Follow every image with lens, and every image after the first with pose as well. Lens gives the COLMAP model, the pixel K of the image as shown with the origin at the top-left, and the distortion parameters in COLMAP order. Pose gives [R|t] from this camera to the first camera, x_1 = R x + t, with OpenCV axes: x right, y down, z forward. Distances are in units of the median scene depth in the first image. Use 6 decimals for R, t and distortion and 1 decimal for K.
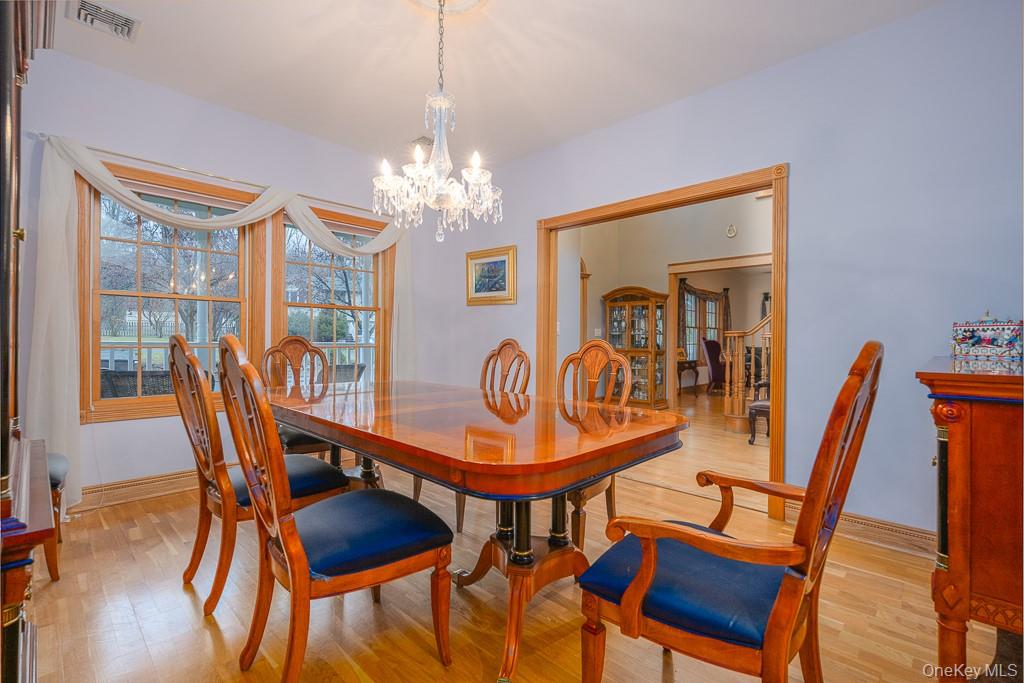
lens RADIAL K [[459.2, 0, 512.2], [0, 459.2, 339.2], [0, 0, 1]] dist [-0.000028, 0.000001]
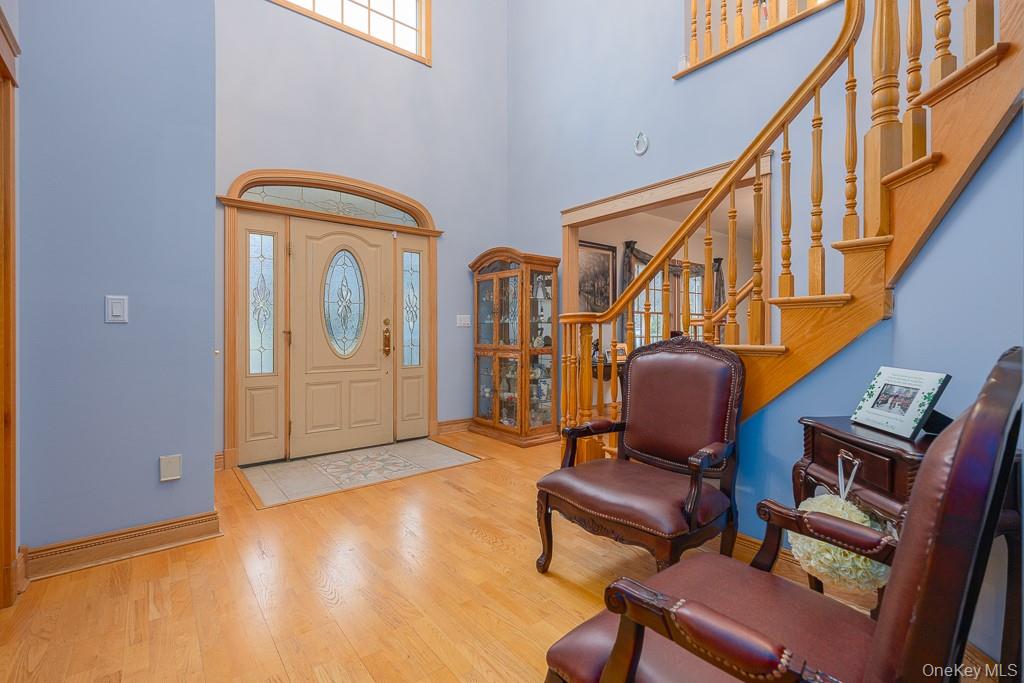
lens RADIAL K [[459.2, 0, 512.0], [0, 459.2, 339.8], [0, 0, 1]] dist [-0.000028, 0.000001]
pose [[0.989894, -0.003276, -0.141770, 0.350577], [0.003353, 0.999994, 0.000307, 0.000641], [0.141769, -0.000779, 0.989900, 0.425862]]
